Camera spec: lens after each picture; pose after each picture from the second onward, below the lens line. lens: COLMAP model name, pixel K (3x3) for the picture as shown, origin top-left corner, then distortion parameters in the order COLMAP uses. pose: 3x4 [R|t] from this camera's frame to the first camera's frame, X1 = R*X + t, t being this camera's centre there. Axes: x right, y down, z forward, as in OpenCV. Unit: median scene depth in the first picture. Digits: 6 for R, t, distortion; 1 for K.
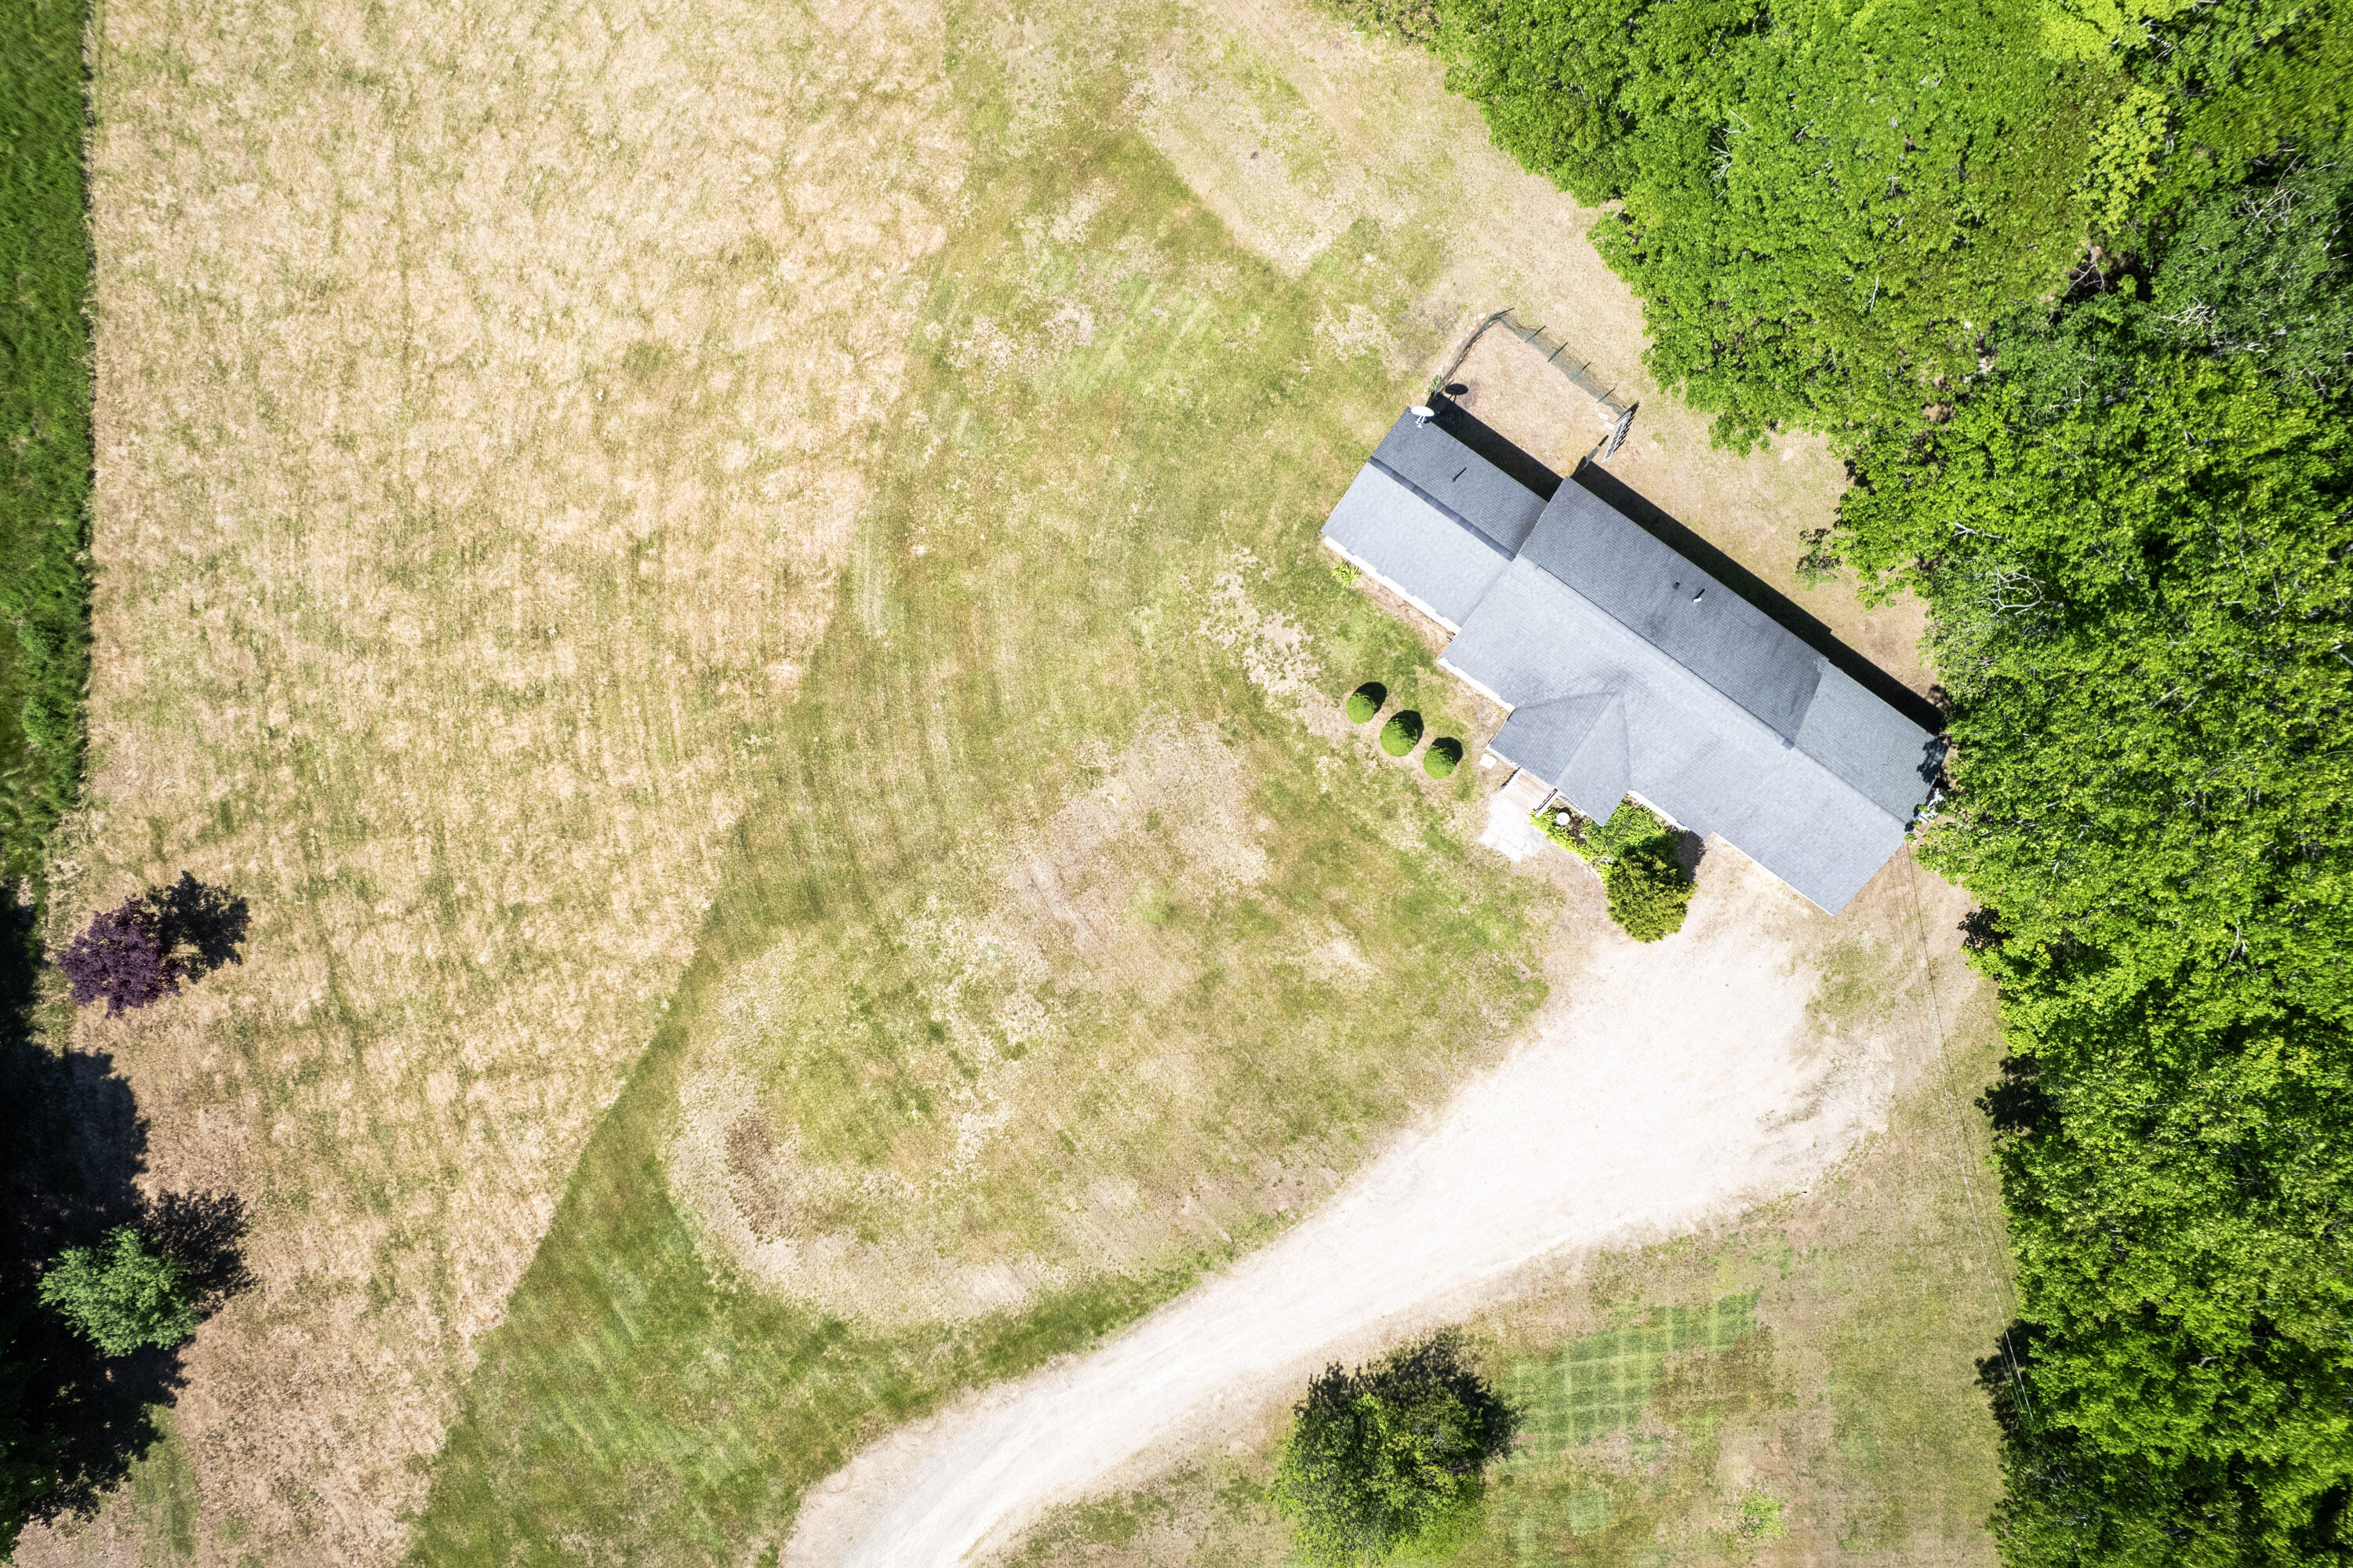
lens RADIAL K [[1498.9, 0, 1176.5], [0, 1498.9, 784.0], [0, 0, 1]] dist [-0.100619, 0.098238]
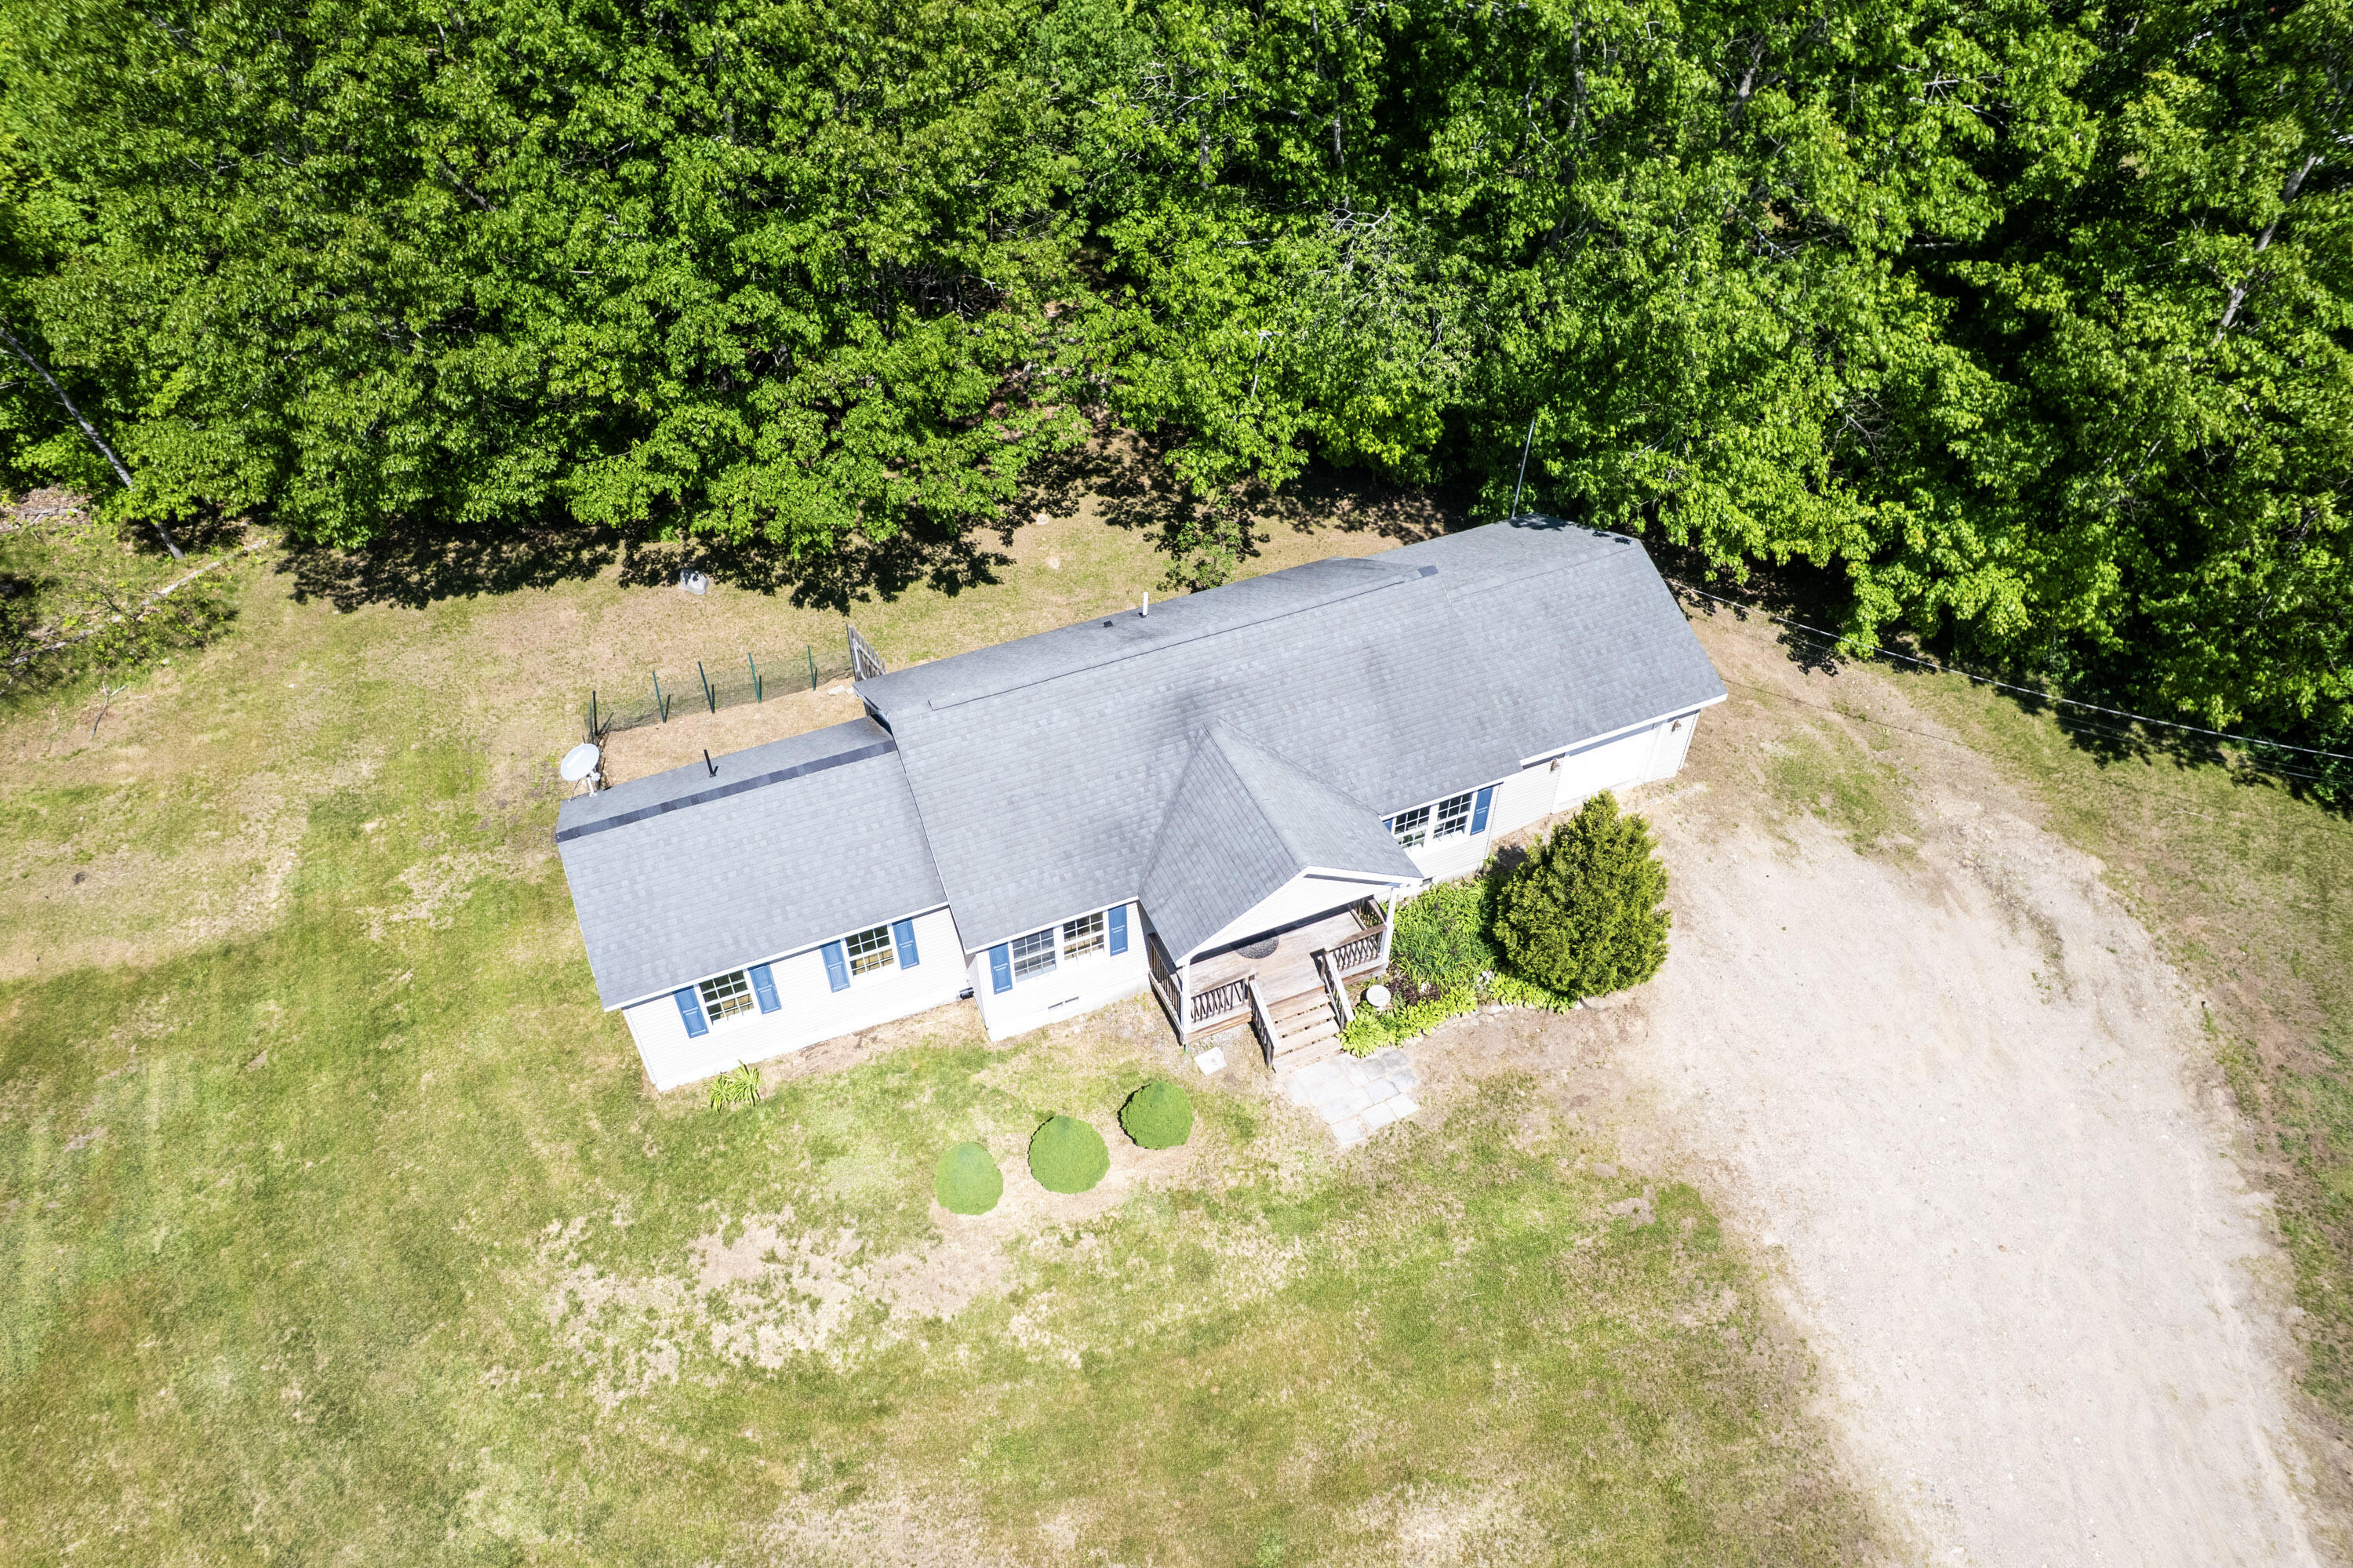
lens RADIAL K [[1498.9, 0, 1176.5], [0, 1498.9, 784.0], [0, 0, 1]] dist [-0.100619, 0.098238]
pose [[0.521428, -0.589736, 0.616704, -0.051953], [0.853046, 0.377719, -0.360056, 0.119817], [-0.020603, 0.713821, 0.700025, 0.578426]]
